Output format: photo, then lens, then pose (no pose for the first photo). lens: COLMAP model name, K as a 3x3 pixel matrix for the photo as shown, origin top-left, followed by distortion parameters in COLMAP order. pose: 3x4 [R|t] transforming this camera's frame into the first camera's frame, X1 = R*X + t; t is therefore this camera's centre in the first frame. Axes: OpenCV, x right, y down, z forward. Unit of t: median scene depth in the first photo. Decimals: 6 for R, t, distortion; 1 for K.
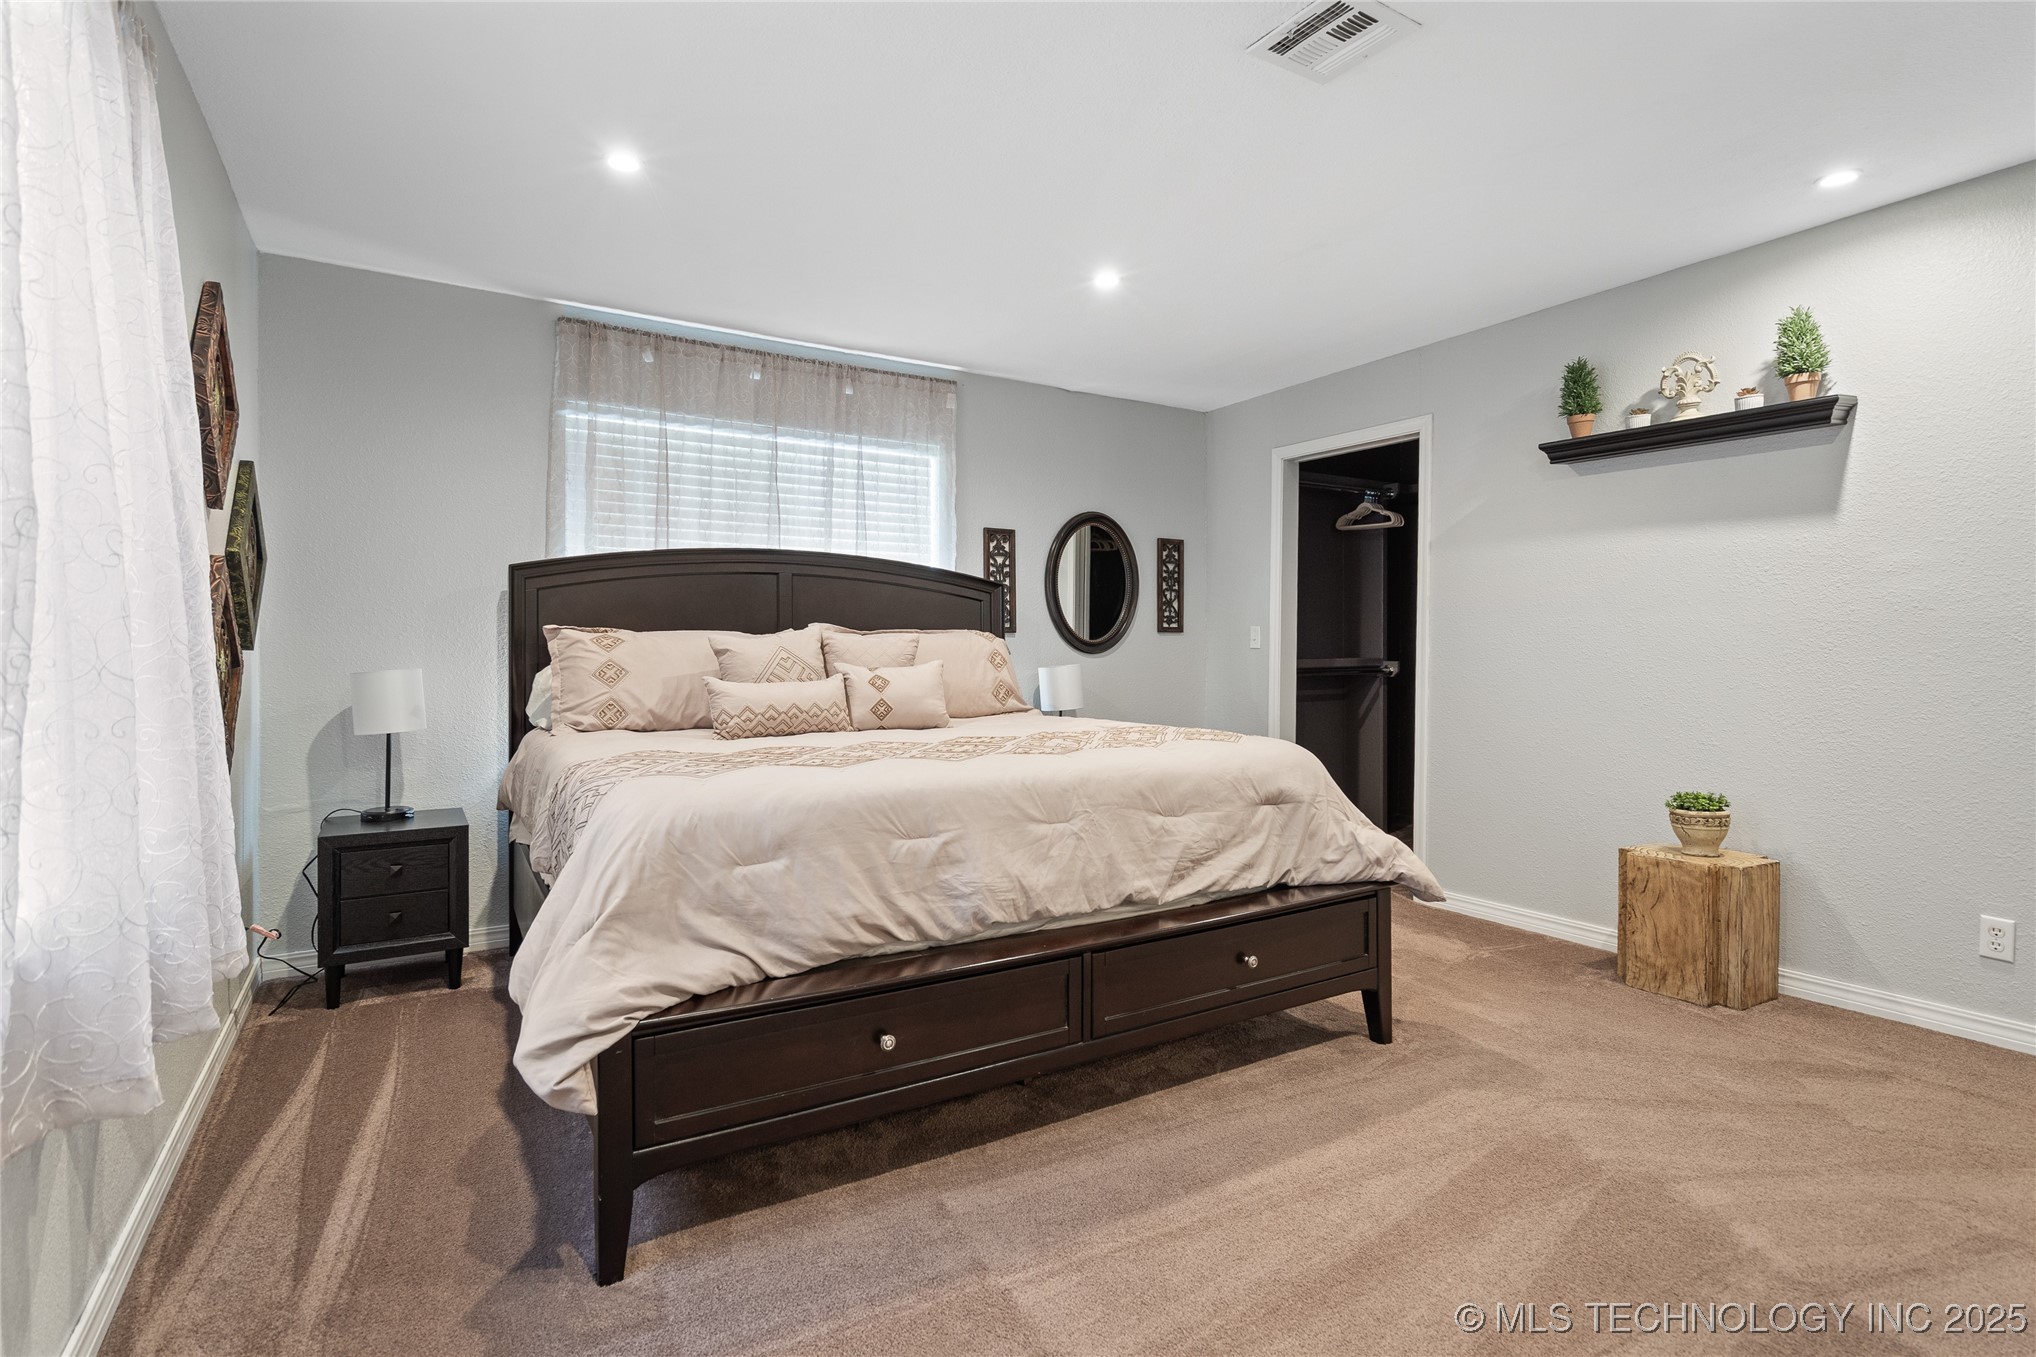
lens RADIAL K [[962.5, 0, 1026.0], [0, 962.5, 661.1], [0, 0, 1]] dist [-0.001488, 0.001375]
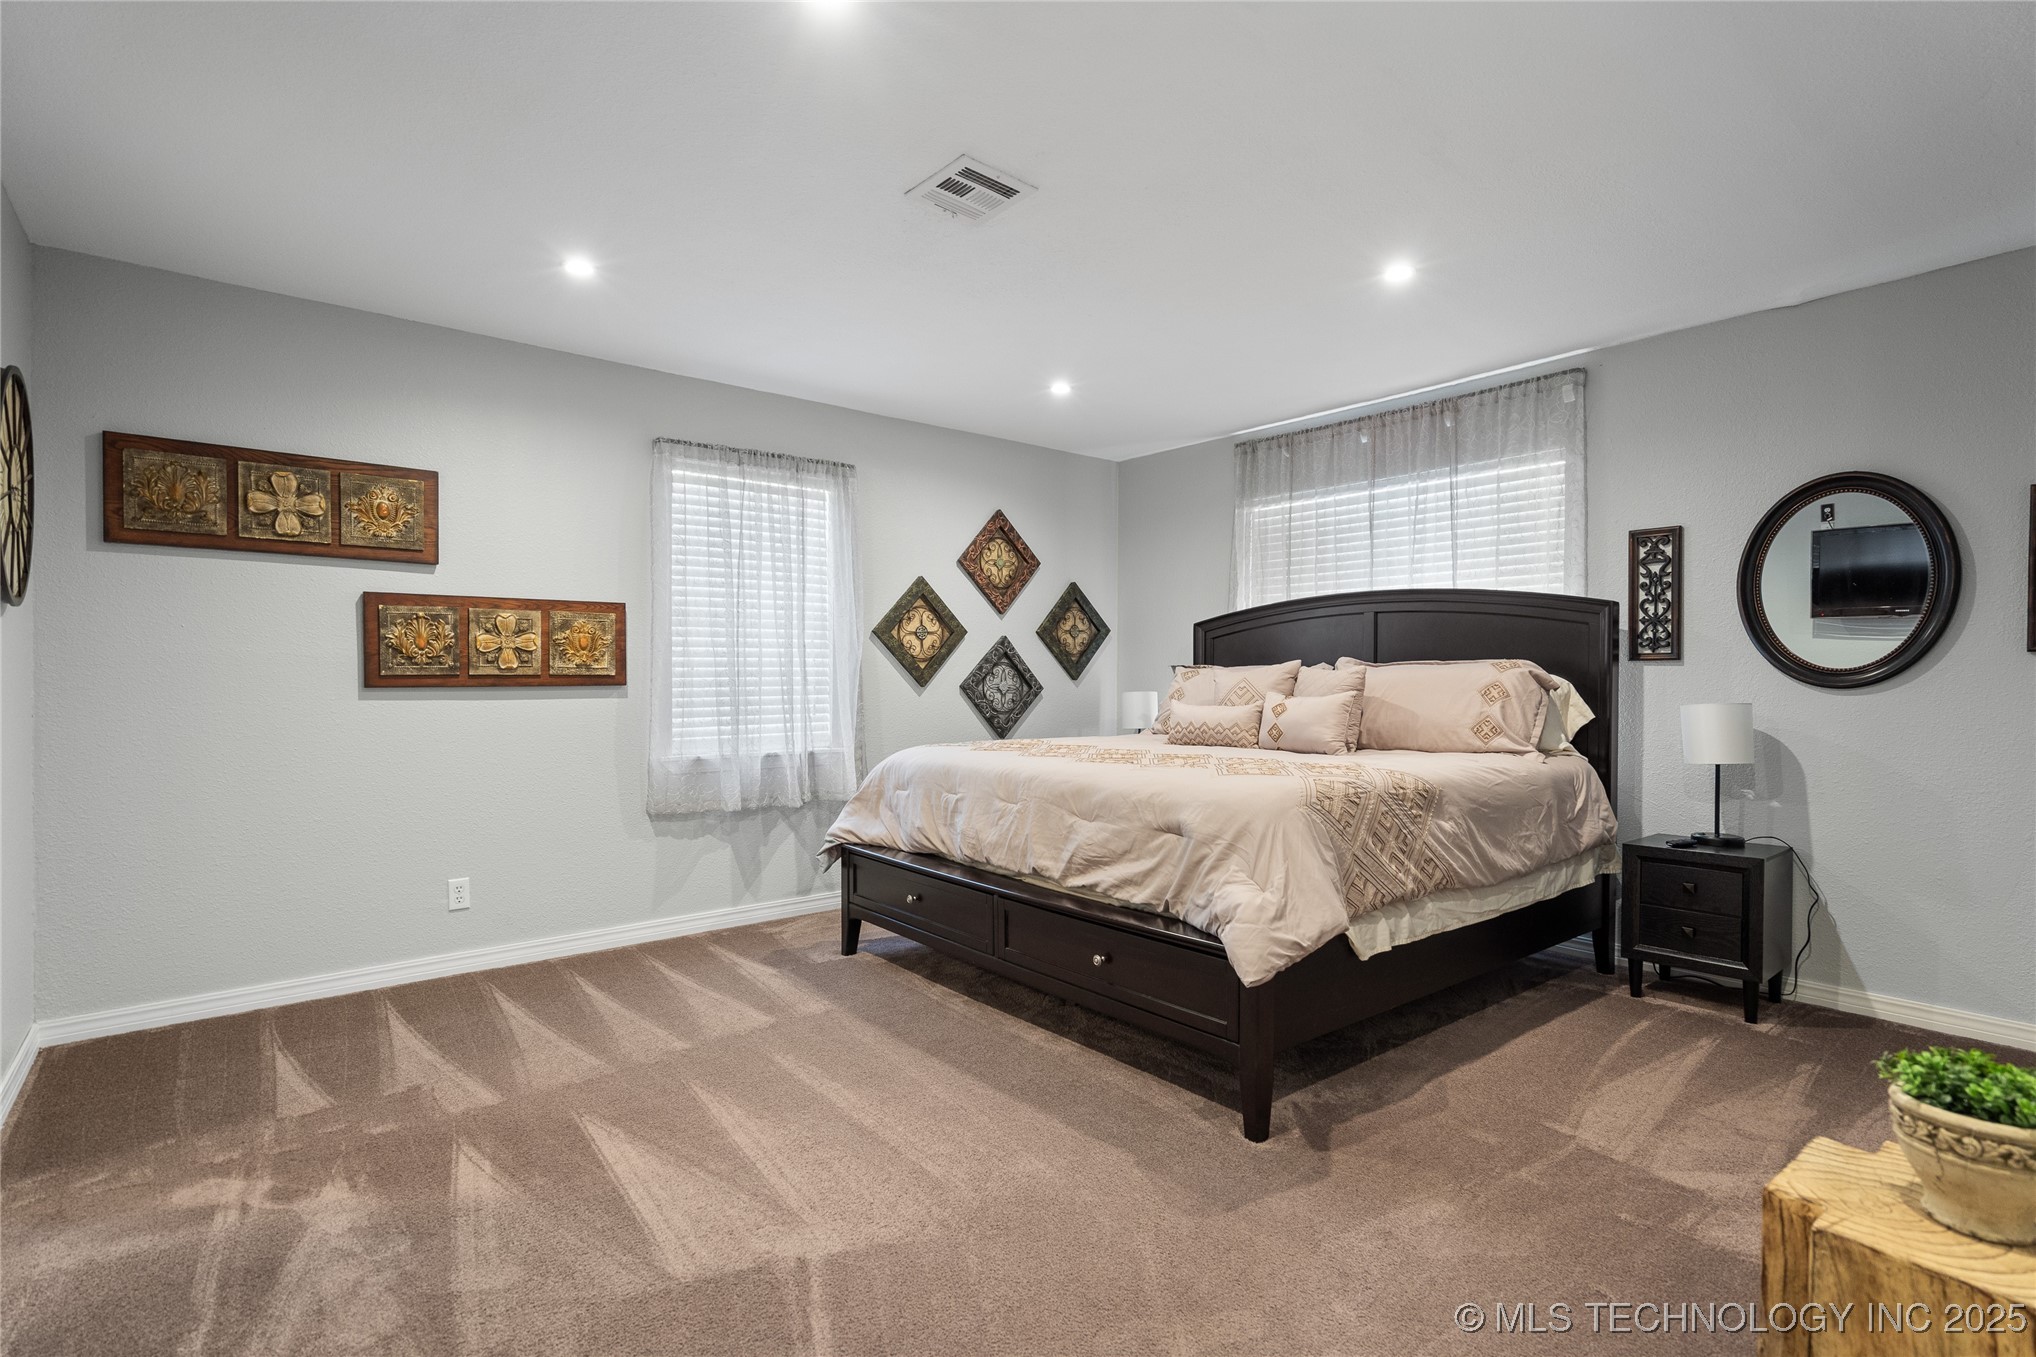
lens RADIAL K [[962.5, 0, 1026.4], [0, 962.5, 673.7], [0, 0, 1]] dist [-0.001488, 0.001375]
pose [[0.164837, -0.000049, -0.986321, 0.792412], [-0.014971, 0.999885, -0.002551, -0.010797], [0.986207, 0.015187, 0.164817, 0.432988]]
